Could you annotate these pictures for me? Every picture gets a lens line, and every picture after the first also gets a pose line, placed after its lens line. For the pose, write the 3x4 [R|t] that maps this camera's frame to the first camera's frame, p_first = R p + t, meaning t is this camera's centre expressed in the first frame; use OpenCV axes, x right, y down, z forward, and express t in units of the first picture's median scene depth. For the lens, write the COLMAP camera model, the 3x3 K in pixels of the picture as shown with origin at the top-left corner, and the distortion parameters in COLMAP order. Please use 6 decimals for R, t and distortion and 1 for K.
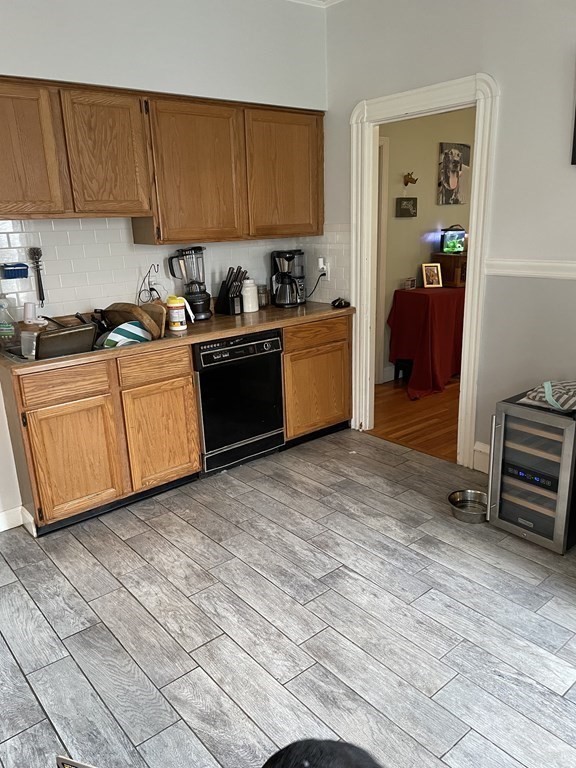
lens RADIAL K [[577.7, 0, 292.8], [0, 577.7, 392.0], [0, 0, 1]] dist [0.032332, -0.054901]
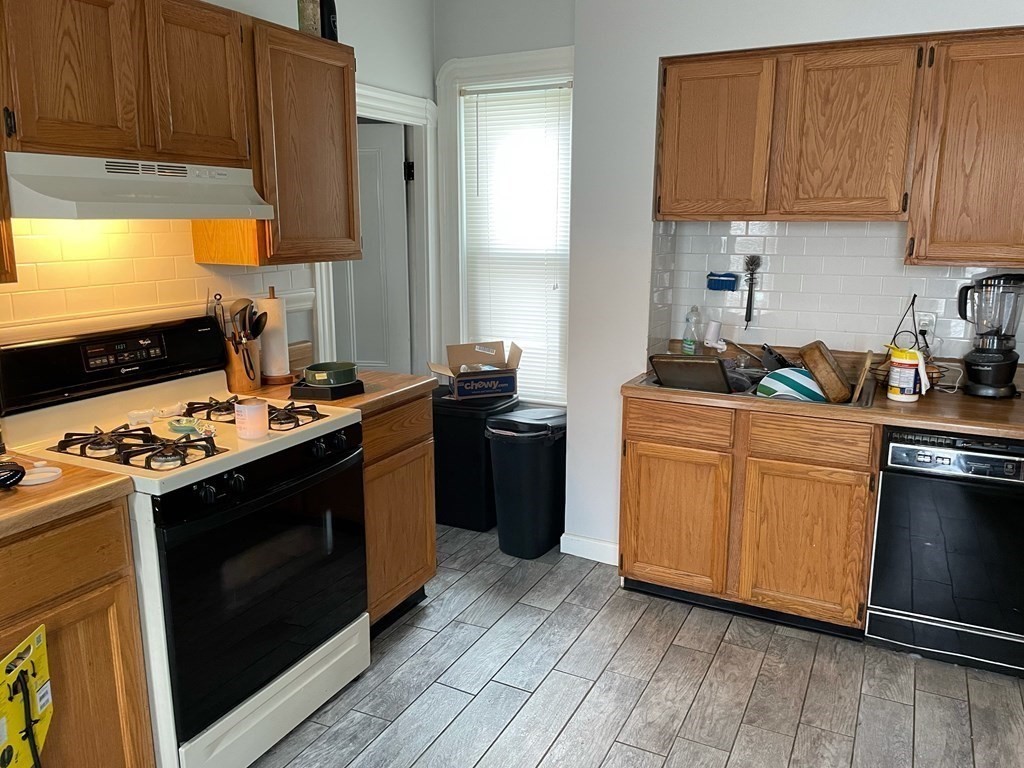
lens RADIAL K [[770.3, 0, 514.8], [0, 770.3, 377.9], [0, 0, 1]] dist [0.032332, -0.054901]
pose [[0.376358, 0.215112, -0.901156, 0.434595], [-0.281923, 0.953136, 0.109778, -0.117223], [0.882539, 0.212741, 0.419365, 0.314915]]
